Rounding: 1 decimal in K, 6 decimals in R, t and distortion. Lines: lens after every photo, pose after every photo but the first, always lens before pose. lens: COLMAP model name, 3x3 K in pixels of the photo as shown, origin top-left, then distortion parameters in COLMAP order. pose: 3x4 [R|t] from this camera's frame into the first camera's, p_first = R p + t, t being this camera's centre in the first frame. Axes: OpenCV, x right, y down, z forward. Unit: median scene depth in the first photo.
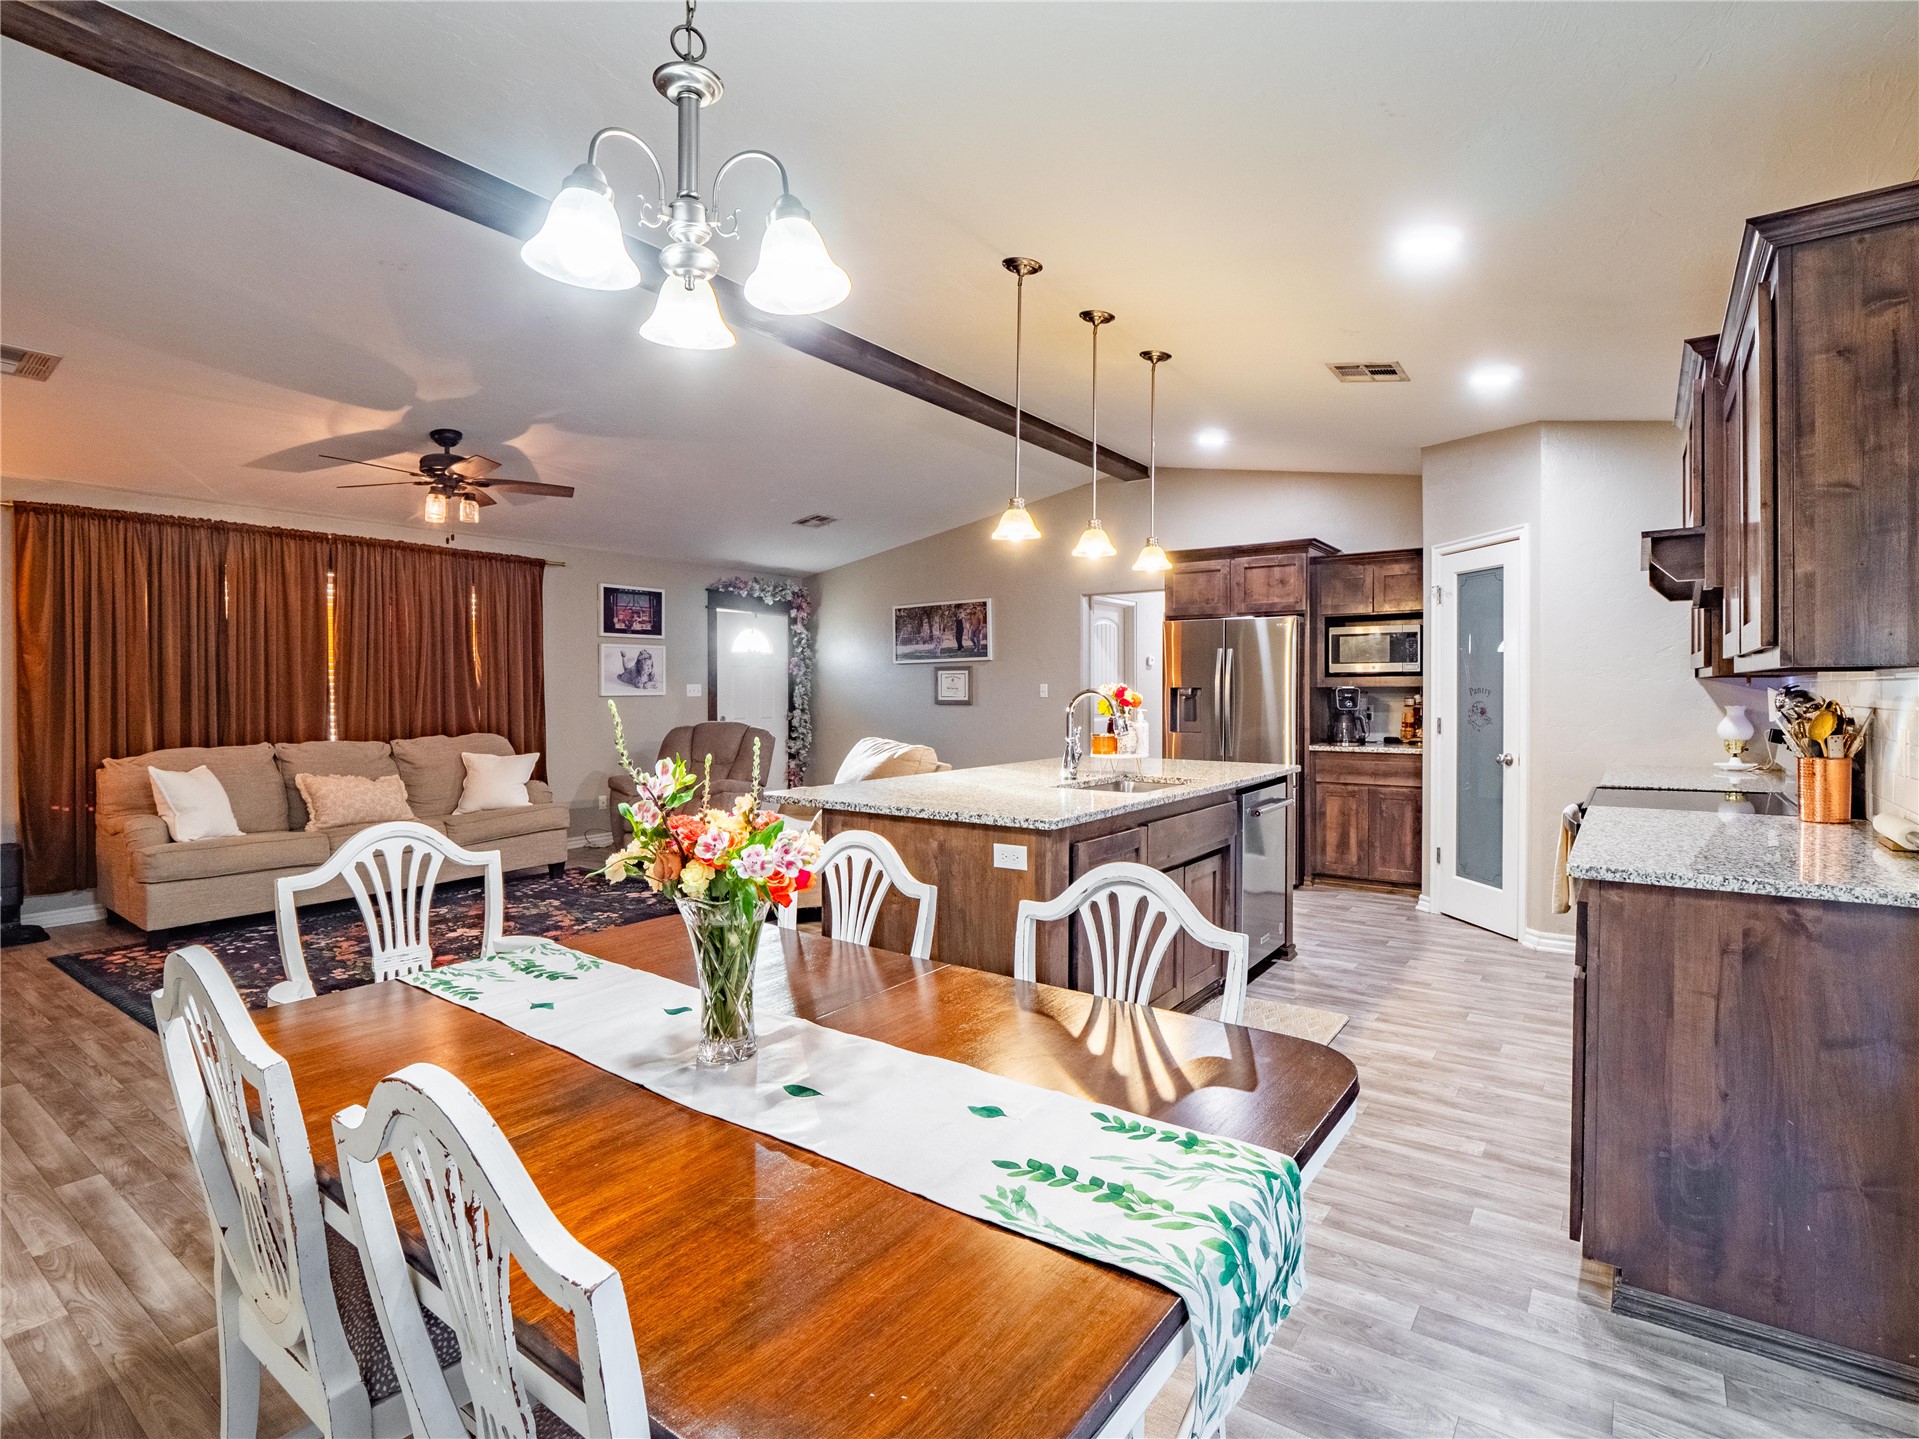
lens RADIAL K [[933.4, 0, 962.8], [0, 933.4, 707.8], [0, 0, 1]] dist [-0.018169, 0.001135]
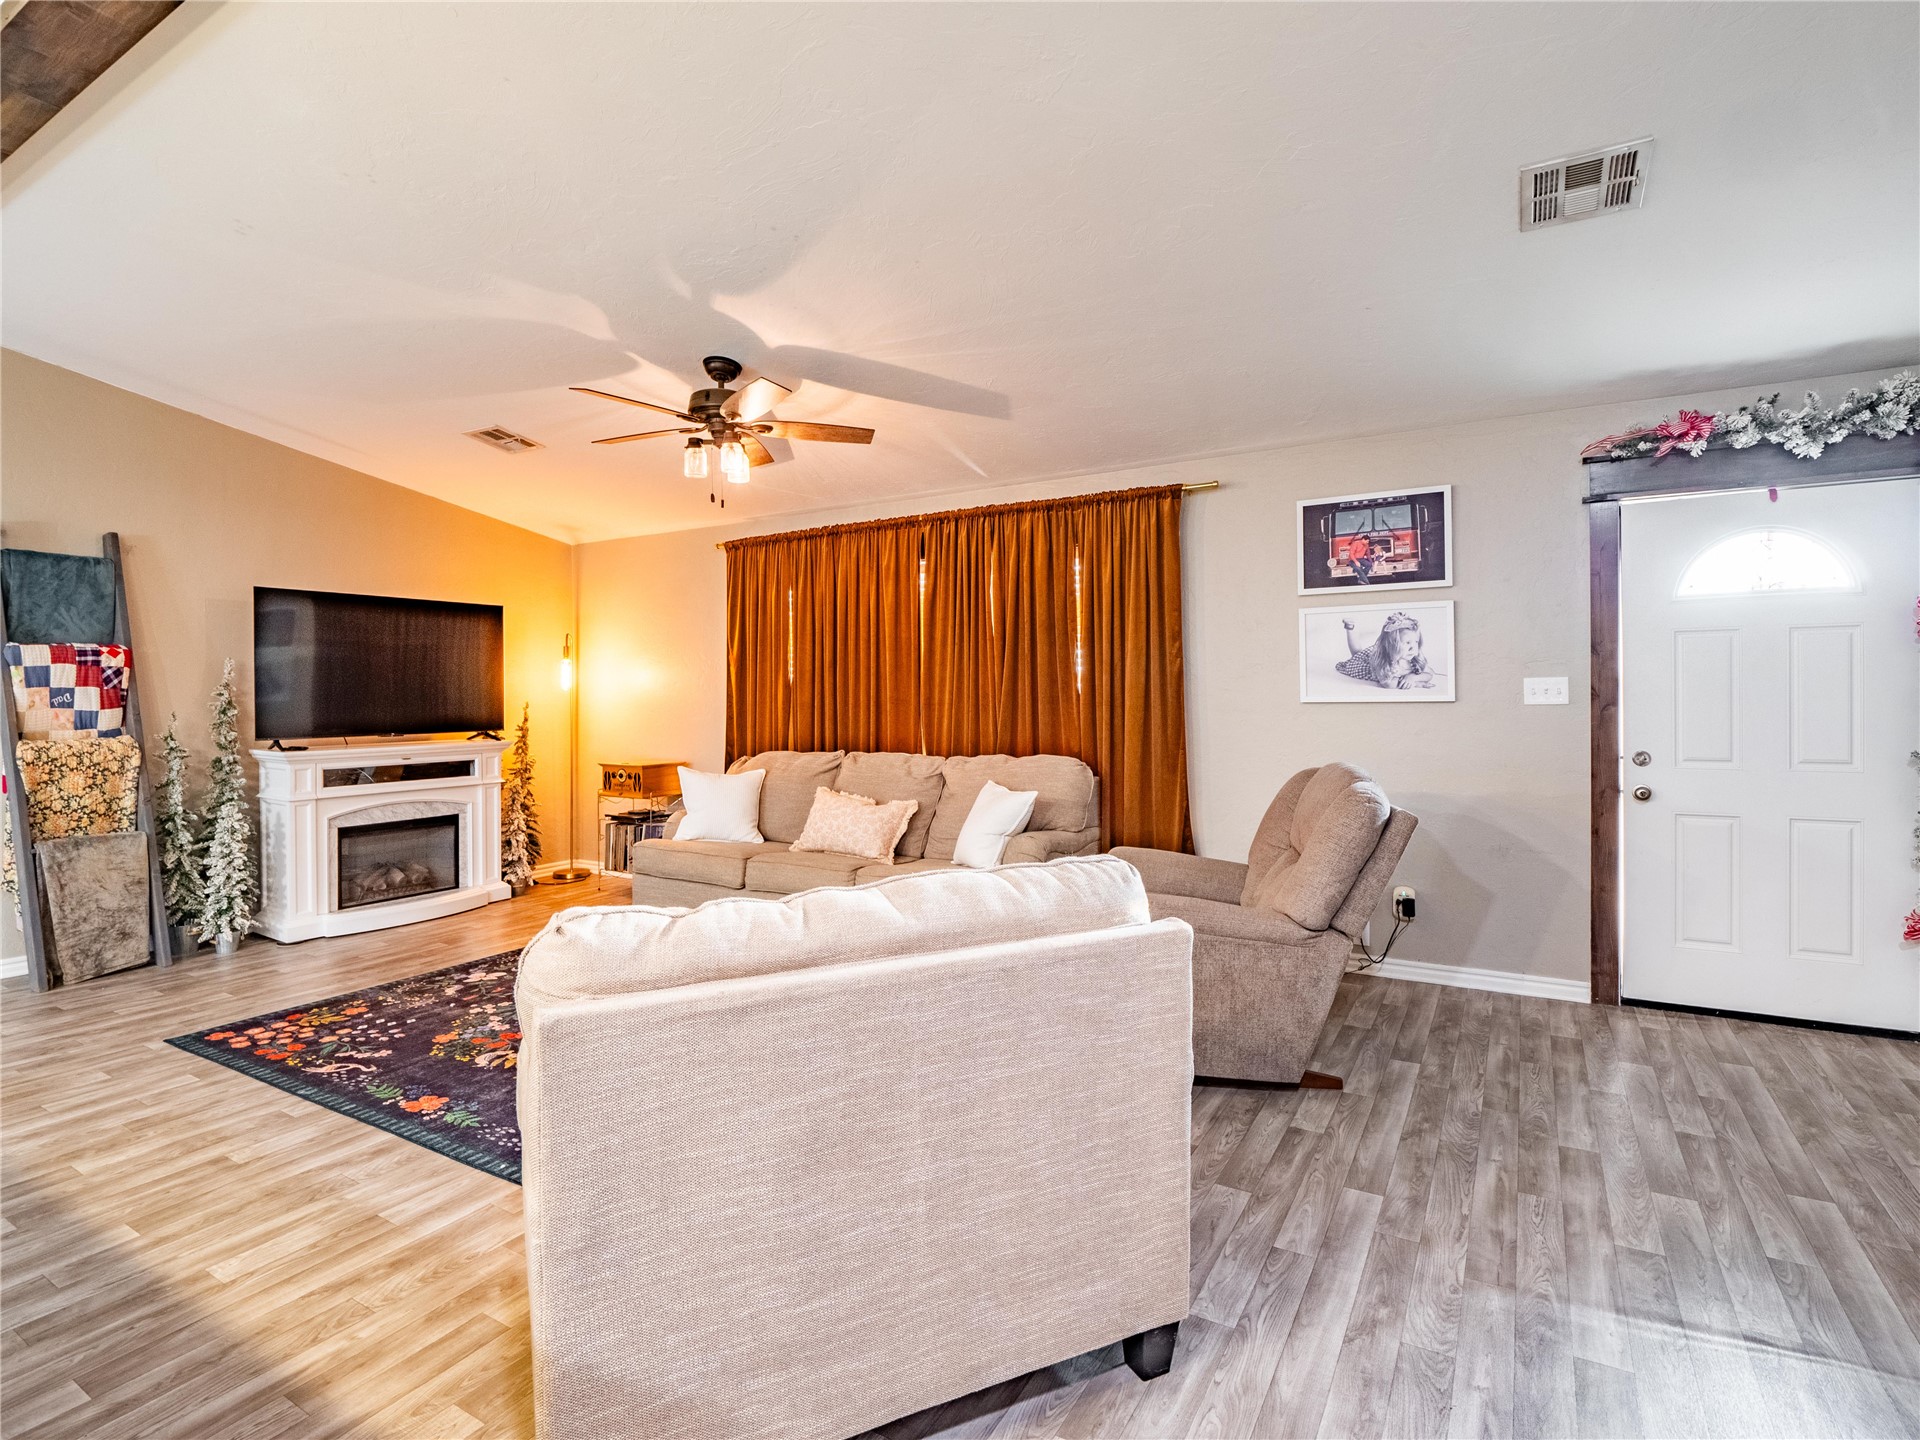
lens RADIAL K [[969.9, 0, 955.5], [0, 969.9, 694.3], [0, 0, 1]] dist [-0.011989, -0.001128]
pose [[0.077786, -0.012300, -0.996894, 0.221966], [-0.016961, 0.999763, -0.013659, -0.008294], [0.996826, 0.017971, 0.077559, 0.967379]]
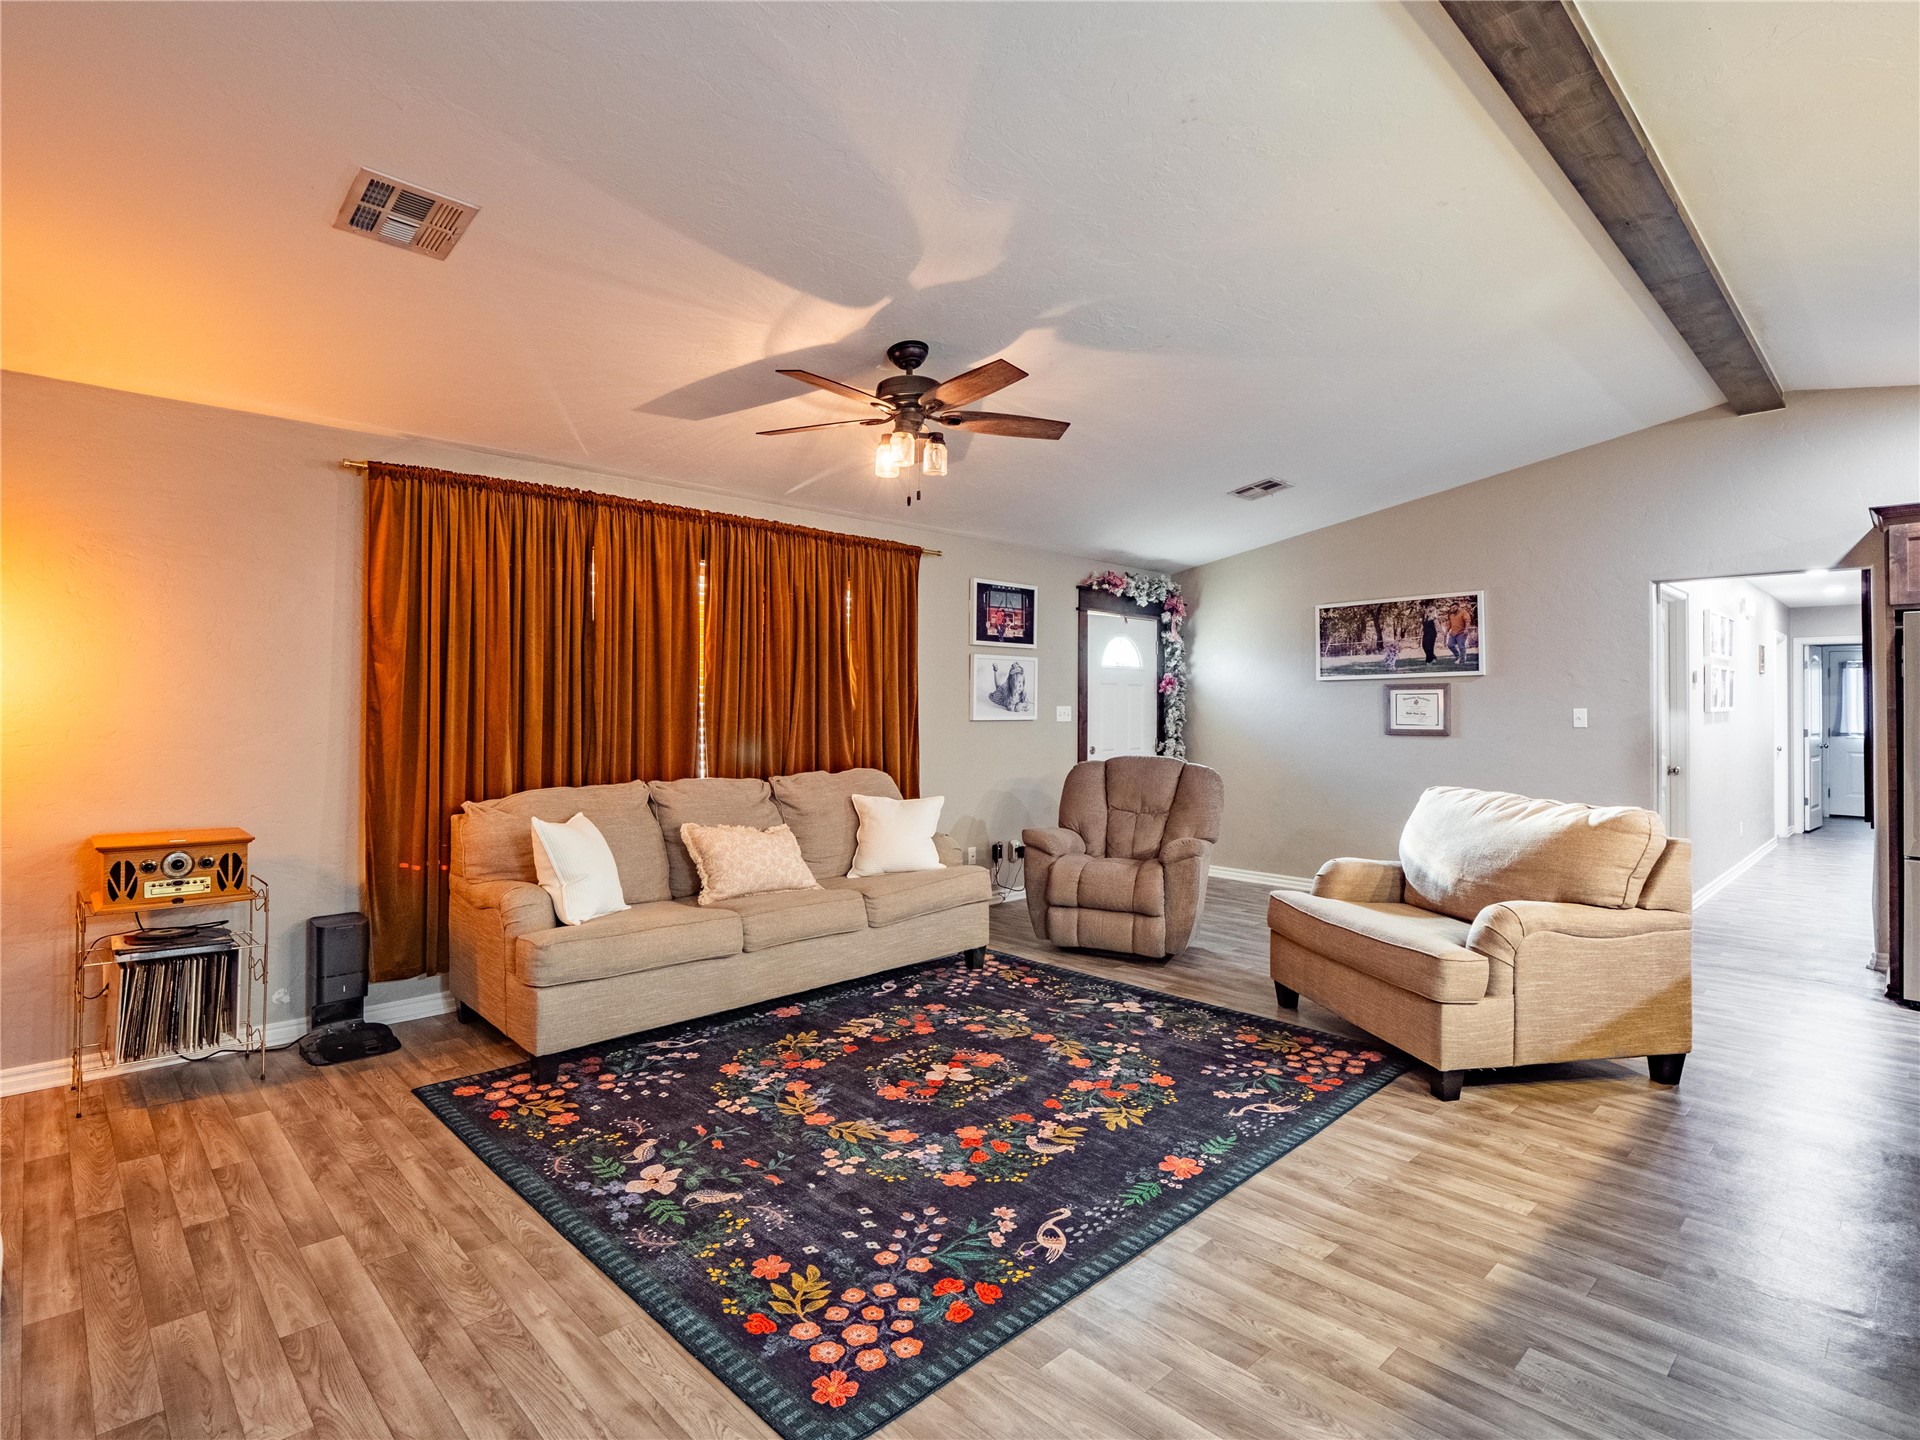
lens RADIAL K [[962.2, 0, 944.9], [0, 962.2, 709.7], [0, 0, 1]] dist [-0.003996, -0.000508]
pose [[0.981874, 0.005692, -0.189451, -0.331551], [-0.009695, 0.999749, -0.020211, -0.006406], [0.189289, 0.021681, 0.981682, 0.250153]]
